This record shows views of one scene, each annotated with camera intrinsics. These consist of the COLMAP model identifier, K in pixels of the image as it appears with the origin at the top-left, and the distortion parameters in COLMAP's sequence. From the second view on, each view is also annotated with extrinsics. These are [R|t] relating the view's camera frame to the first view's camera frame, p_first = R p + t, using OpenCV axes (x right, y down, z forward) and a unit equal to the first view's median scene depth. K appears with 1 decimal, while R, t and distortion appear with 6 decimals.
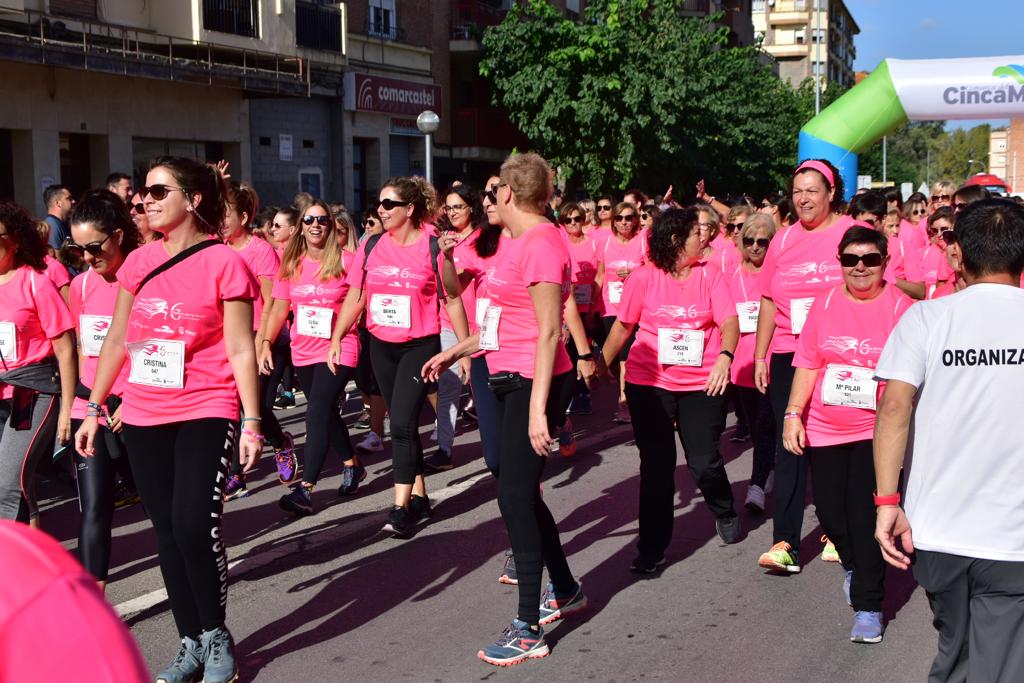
lens RADIAL K [[1648.3, 0, 508.5], [0, 1648.3, 341.0], [0, 0, 1]] dist [0.155071, 0.000000]
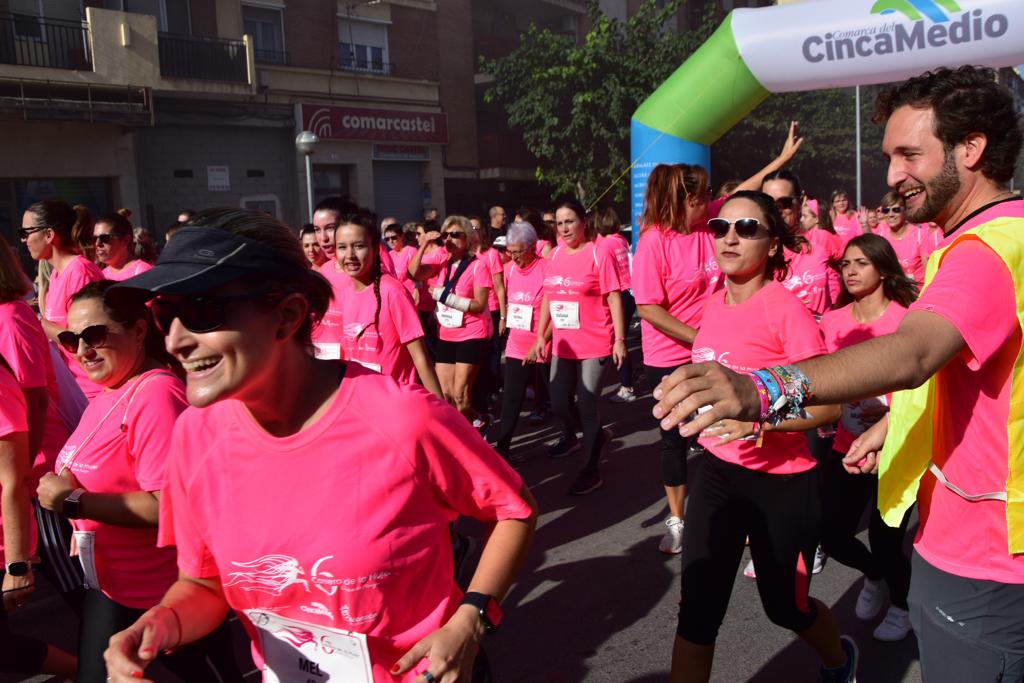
lens RADIAL K [[867.9, 0, 512.5], [0, 867.9, 342.6], [0, 0, 1]] dist [-0.156389, 0.145844]
pose [[0.932407, 0.017410, -0.360989, 0.232143], [0.006038, 0.997949, 0.063725, -0.043502], [0.361359, -0.061597, 0.930390, 0.533785]]
